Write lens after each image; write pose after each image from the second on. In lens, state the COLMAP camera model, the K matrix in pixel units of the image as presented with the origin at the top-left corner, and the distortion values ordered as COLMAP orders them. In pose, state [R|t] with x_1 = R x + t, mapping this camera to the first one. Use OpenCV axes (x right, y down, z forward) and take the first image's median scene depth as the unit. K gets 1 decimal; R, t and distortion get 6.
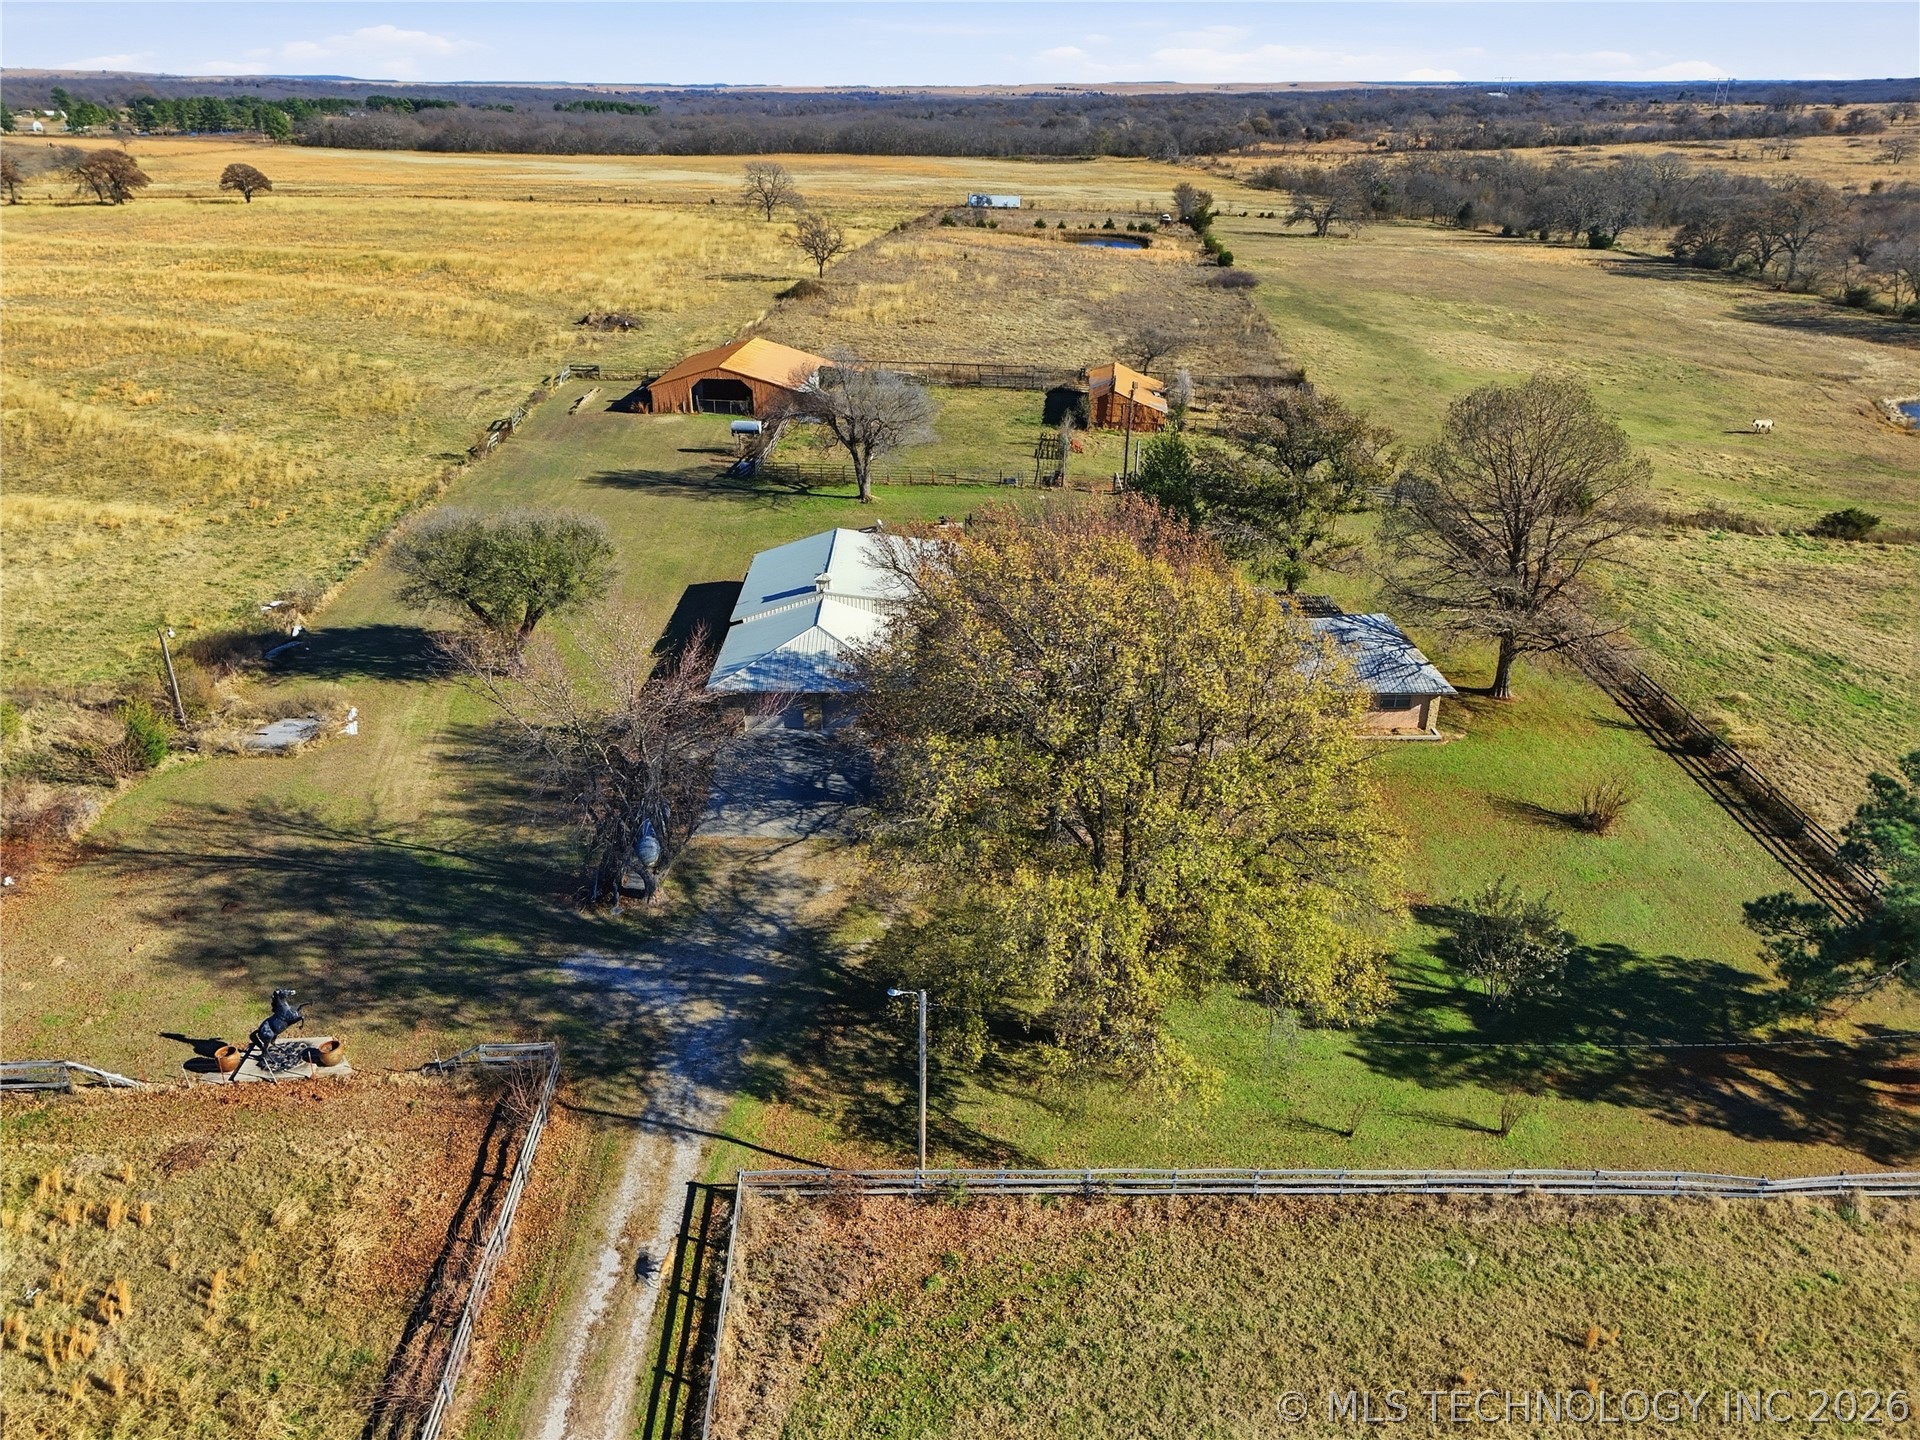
lens RADIAL K [[1377.6, 0, 964.6], [0, 1377.6, 773.9], [0, 0, 1]] dist [0.078821, -0.068775]
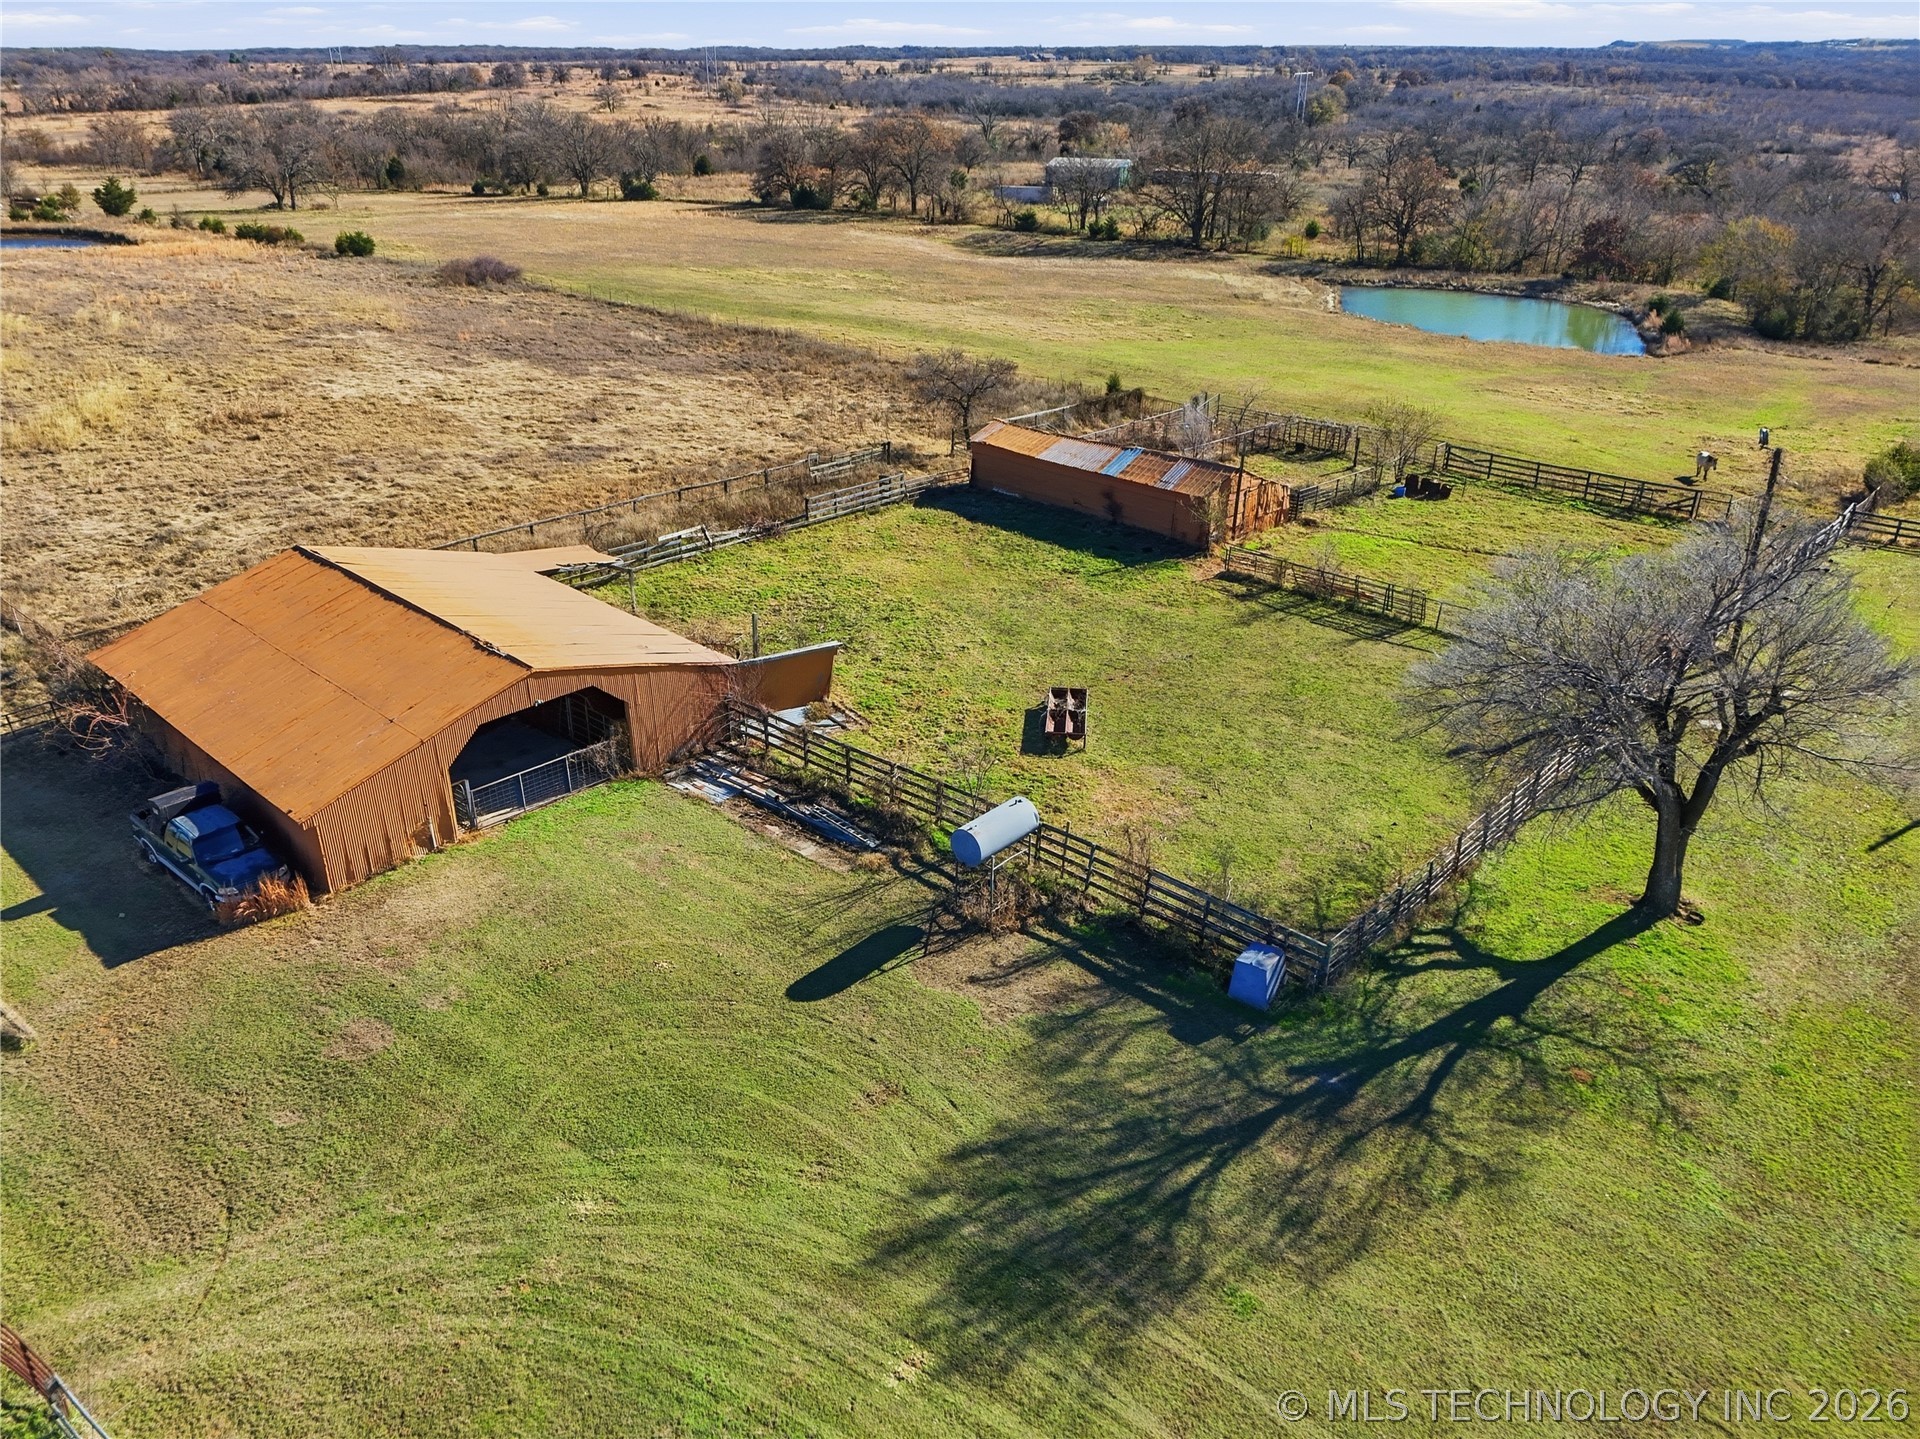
lens RADIAL K [[1408.7, 0, 960.0], [0, 1408.7, 719.5], [0, 0, 1]] dist [0.076221, -0.063348]
pose [[0.618591, -0.339122, 0.708761, -0.402232], [0.354436, 0.925504, 0.133483, -0.339327], [-0.701228, 0.168639, 0.692705, 0.835017]]
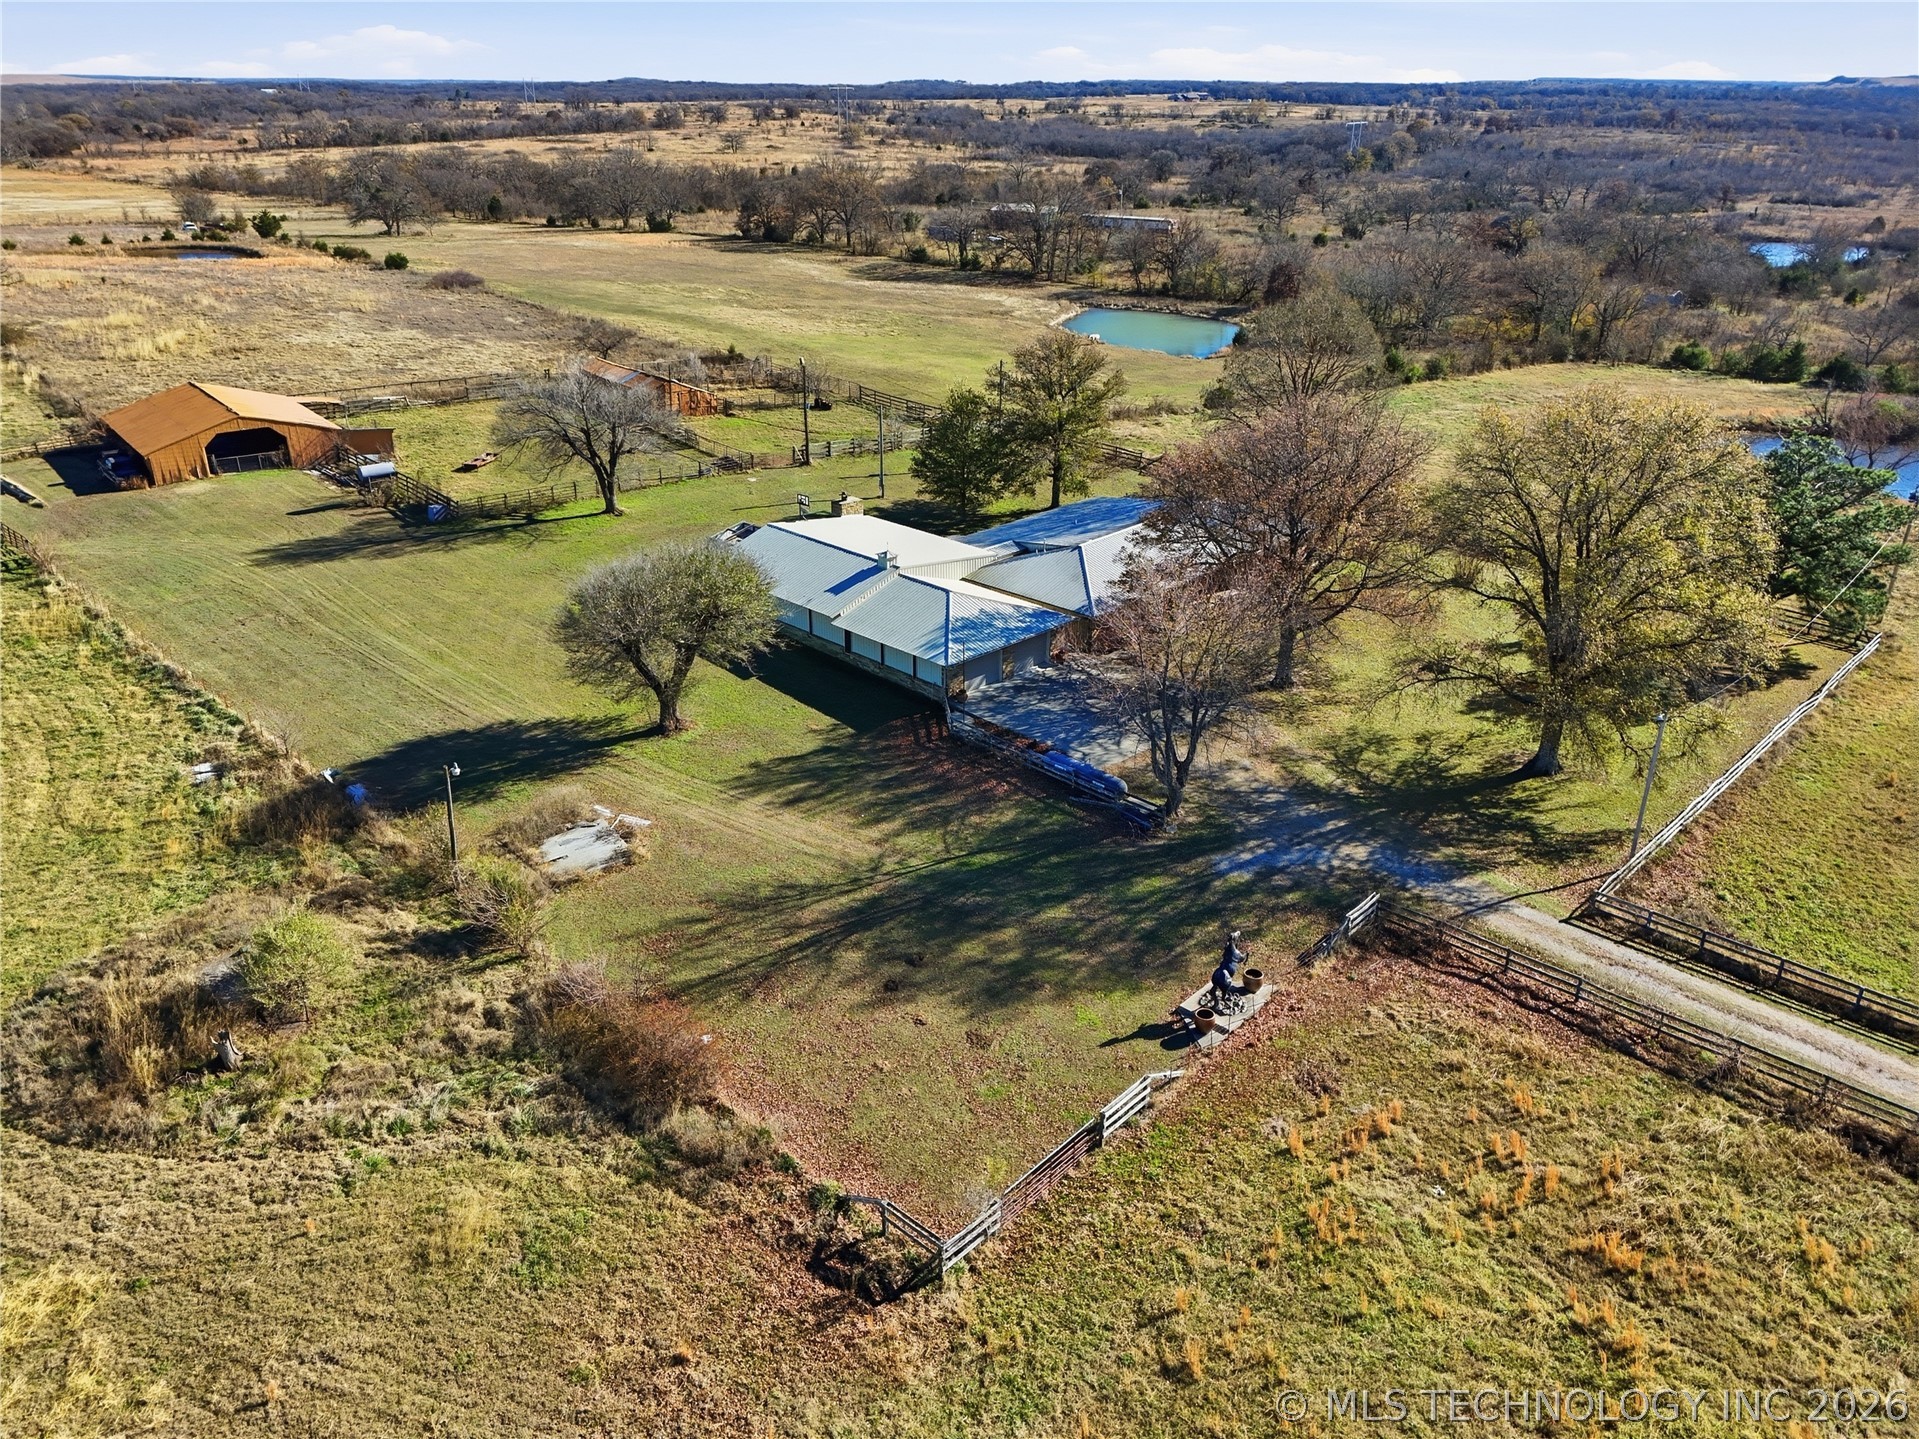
lens RADIAL K [[1408.0, 0, 959.5], [0, 1408.0, 719.5], [0, 0, 1]] dist [0.076221, -0.063348]
pose [[0.717068, -0.287957, 0.634739, -0.540167], [0.311425, 0.947078, 0.077834, -0.063205], [-0.623560, 0.141861, 0.768796, 0.117084]]
